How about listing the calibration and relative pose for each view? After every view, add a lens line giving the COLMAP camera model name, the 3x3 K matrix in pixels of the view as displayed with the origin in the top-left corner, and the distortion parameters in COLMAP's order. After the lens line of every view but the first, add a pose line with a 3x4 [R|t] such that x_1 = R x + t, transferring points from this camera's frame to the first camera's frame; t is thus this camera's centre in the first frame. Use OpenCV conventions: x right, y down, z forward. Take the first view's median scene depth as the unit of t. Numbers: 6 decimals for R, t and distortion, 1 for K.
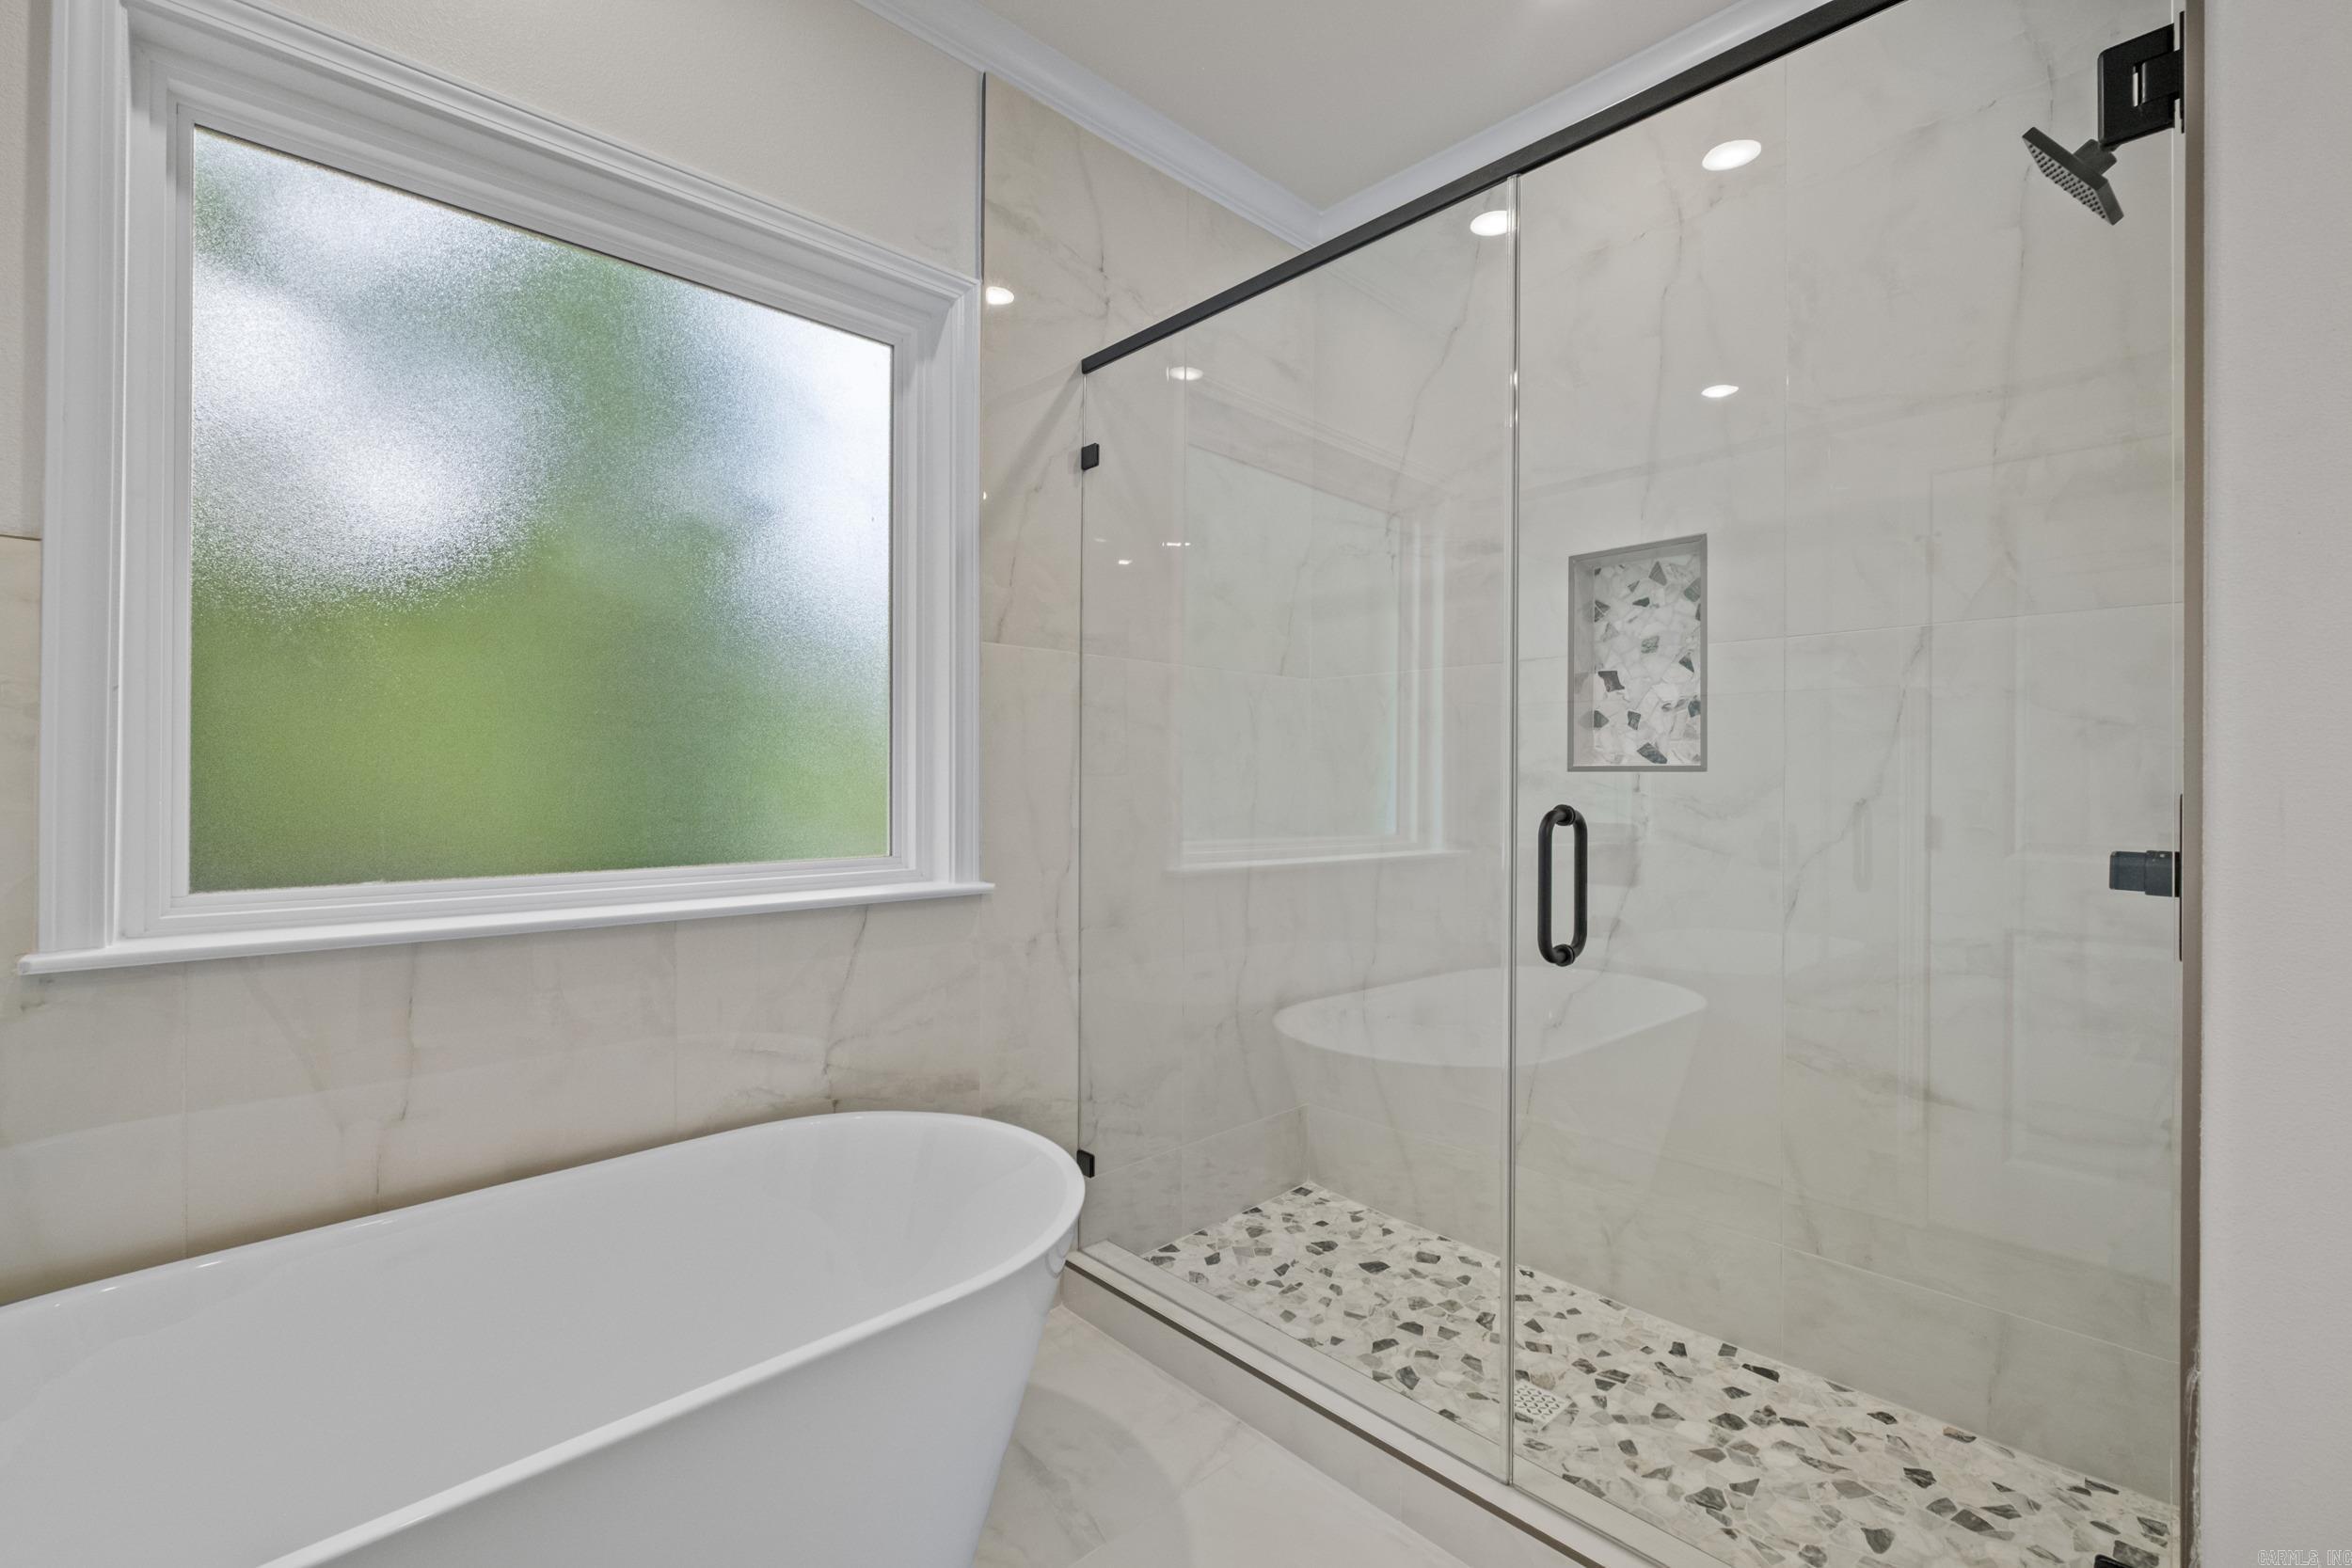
lens RADIAL K [[1017.4, 0, 1158.2], [0, 1017.4, 776.9], [0, 0, 1]] dist [-0.007234, 0.000442]
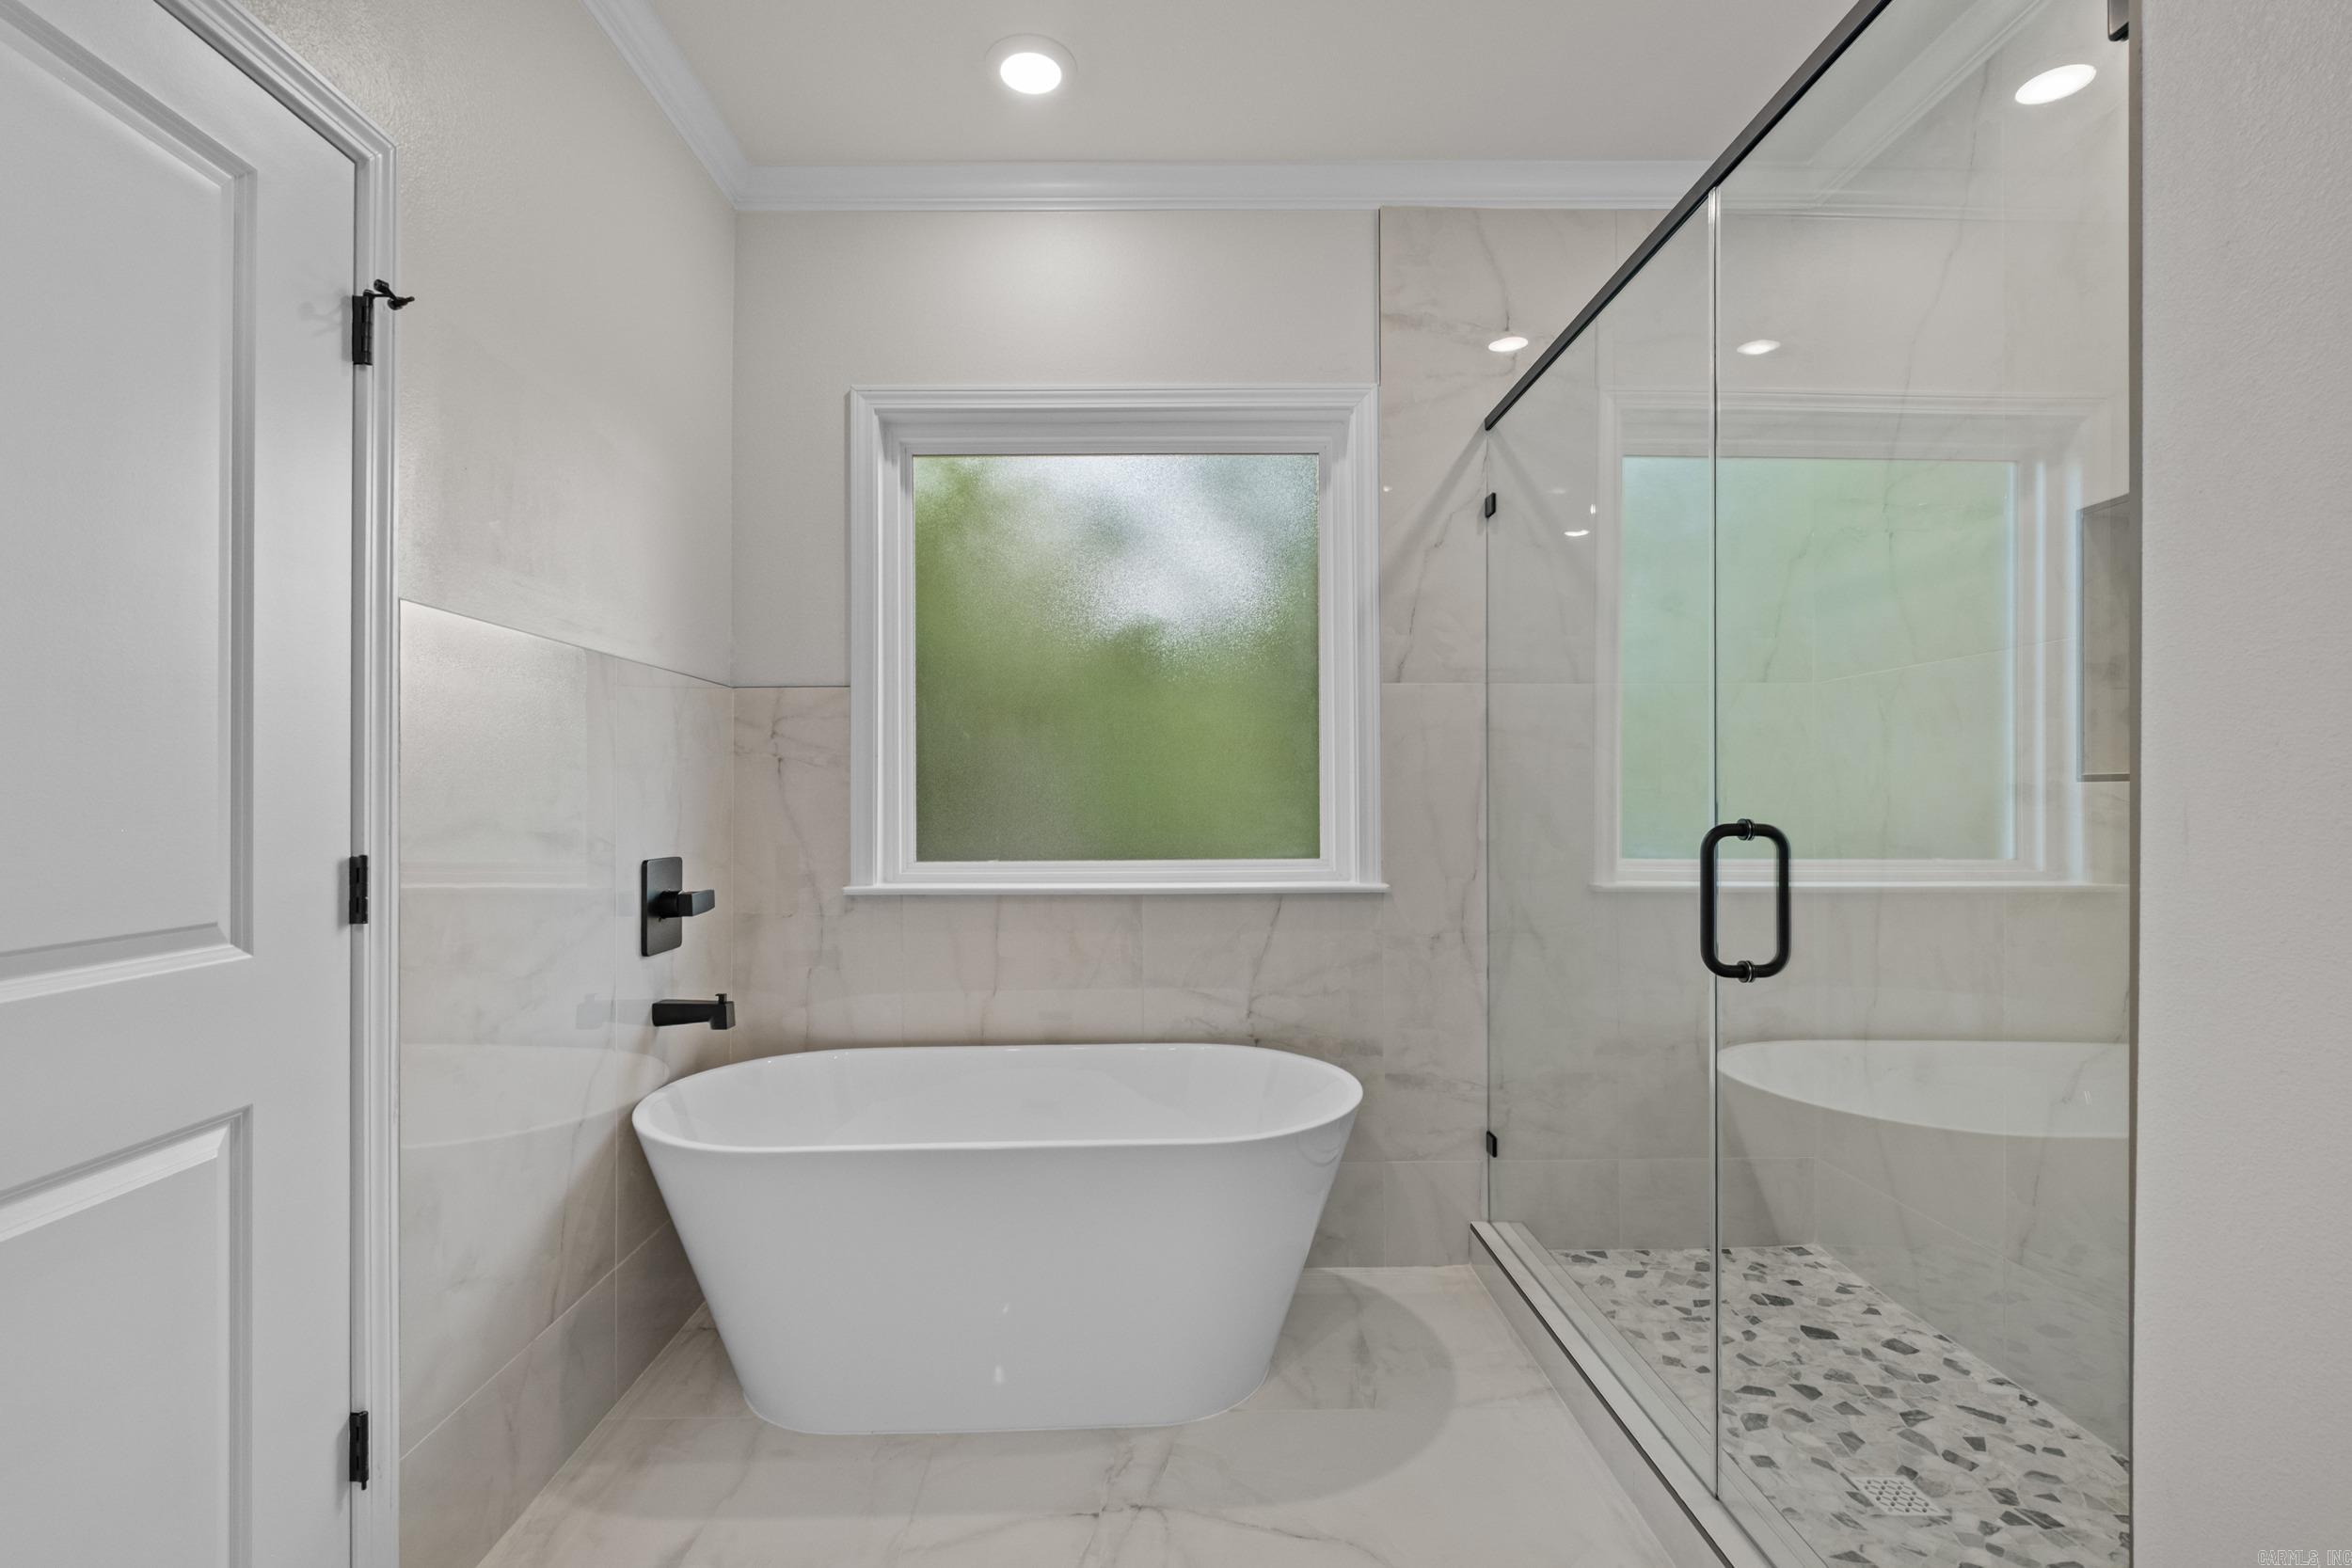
lens RADIAL K [[1033.8, 0, 1129.4], [0, 1033.8, 791.4], [0, 0, 1]] dist [-0.009802, 0.000202]
pose [[0.732688, -0.012241, -0.680455, 0.416936], [0.009238, 0.999925, -0.008040, 0.002060], [0.680502, -0.000395, 0.732746, -0.092295]]
